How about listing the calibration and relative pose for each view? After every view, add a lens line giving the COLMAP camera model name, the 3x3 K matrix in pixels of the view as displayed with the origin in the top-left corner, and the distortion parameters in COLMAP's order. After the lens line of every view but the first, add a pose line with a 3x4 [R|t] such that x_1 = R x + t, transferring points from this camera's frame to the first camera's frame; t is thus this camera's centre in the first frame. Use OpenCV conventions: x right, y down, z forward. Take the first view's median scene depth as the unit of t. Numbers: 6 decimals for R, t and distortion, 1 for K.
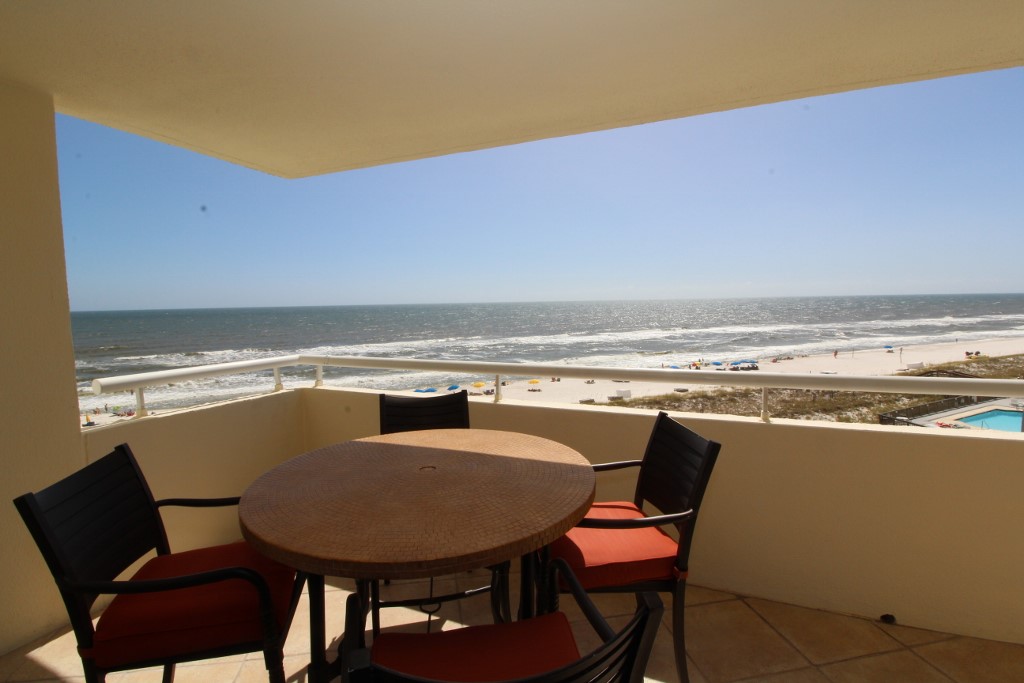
lens RADIAL K [[477.3, 0, 508.0], [0, 477.3, 343.3], [0, 0, 1]] dist [-0.001585, -0.011452]
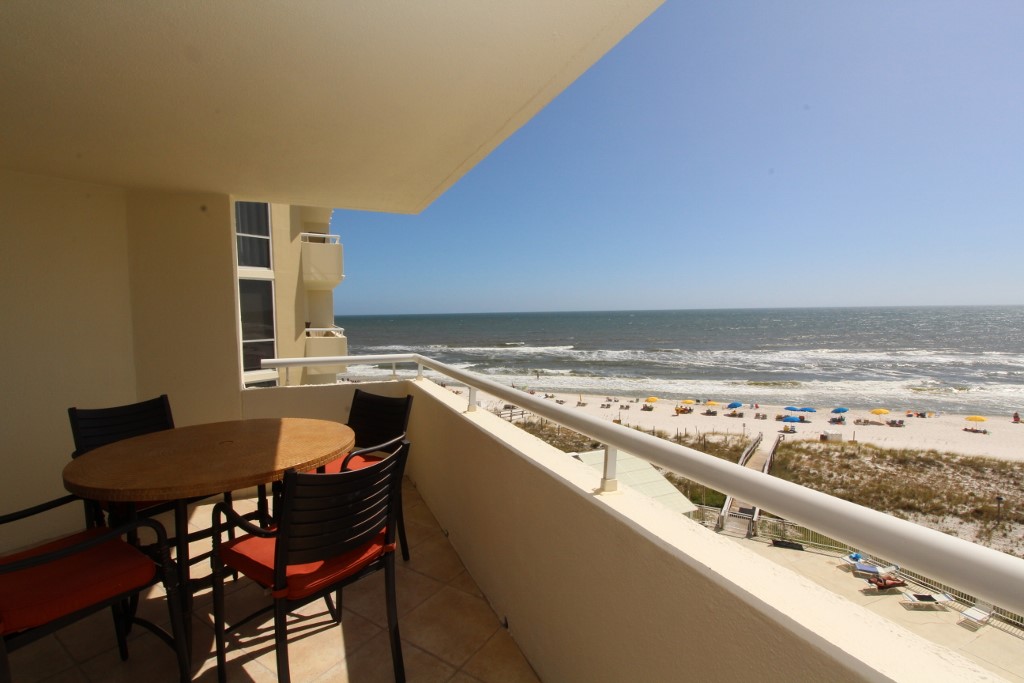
lens RADIAL K [[477.3, 0, 508.0], [0, 477.3, 343.3], [0, 0, 1]] dist [-0.001585, -0.011452]
pose [[0.731934, 0.050393, -0.679510, 0.553908], [-0.057153, 0.998288, 0.012471, -0.025693], [0.678974, 0.029708, 0.733561, 0.259763]]
